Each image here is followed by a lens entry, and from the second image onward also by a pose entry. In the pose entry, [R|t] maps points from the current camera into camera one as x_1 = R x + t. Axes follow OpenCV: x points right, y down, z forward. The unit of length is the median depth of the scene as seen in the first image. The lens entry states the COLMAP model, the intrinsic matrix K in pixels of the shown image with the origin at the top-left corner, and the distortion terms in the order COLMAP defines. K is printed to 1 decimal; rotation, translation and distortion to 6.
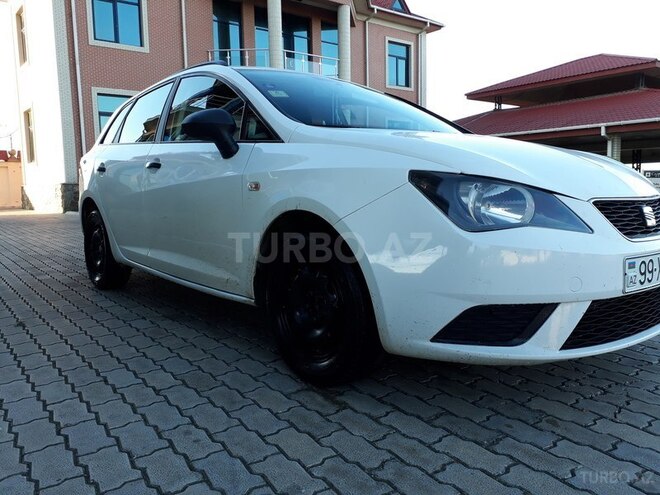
lens RADIAL K [[536.4, 0, 330.0], [0, 536.4, 247.5], [0, 0, 1]] dist [0.002353, 0.000823]
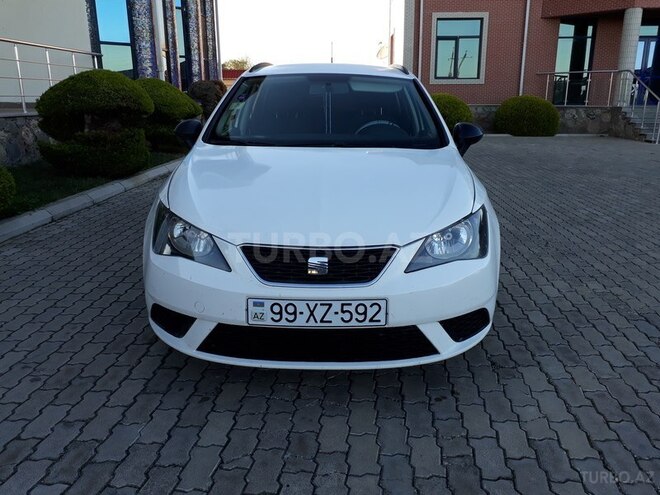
lens RADIAL K [[536.9, 0, 331.3], [0, 536.9, 215.7], [0, 0, 1]] dist [-0.040788, -0.002958]
pose [[0.759006, 0.156543, -0.631984, 1.411967], [-0.080654, 0.985795, 0.147317, -0.352034], [0.646069, -0.060843, 0.760851, 0.202599]]
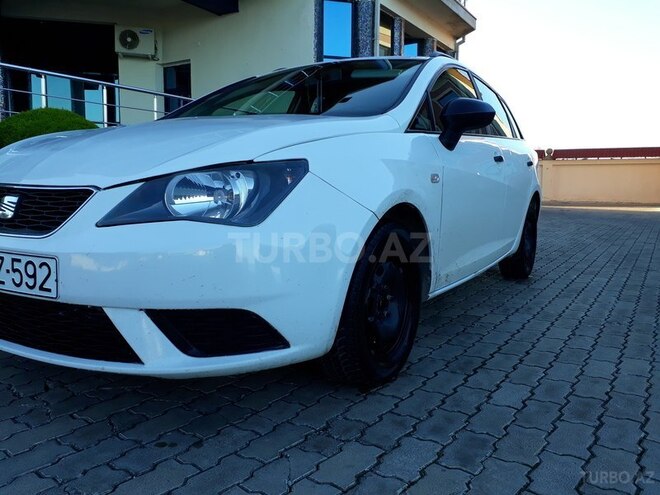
lens RADIAL K [[536.4, 0, 330.0], [0, 536.4, 247.5], [0, 0, 1]] dist [0.002353, 0.000823]
pose [[0.346844, 0.133198, -0.928417, 1.697219], [-0.118382, 0.988165, 0.097544, -0.135038], [0.930422, 0.076075, 0.358508, 1.341391]]
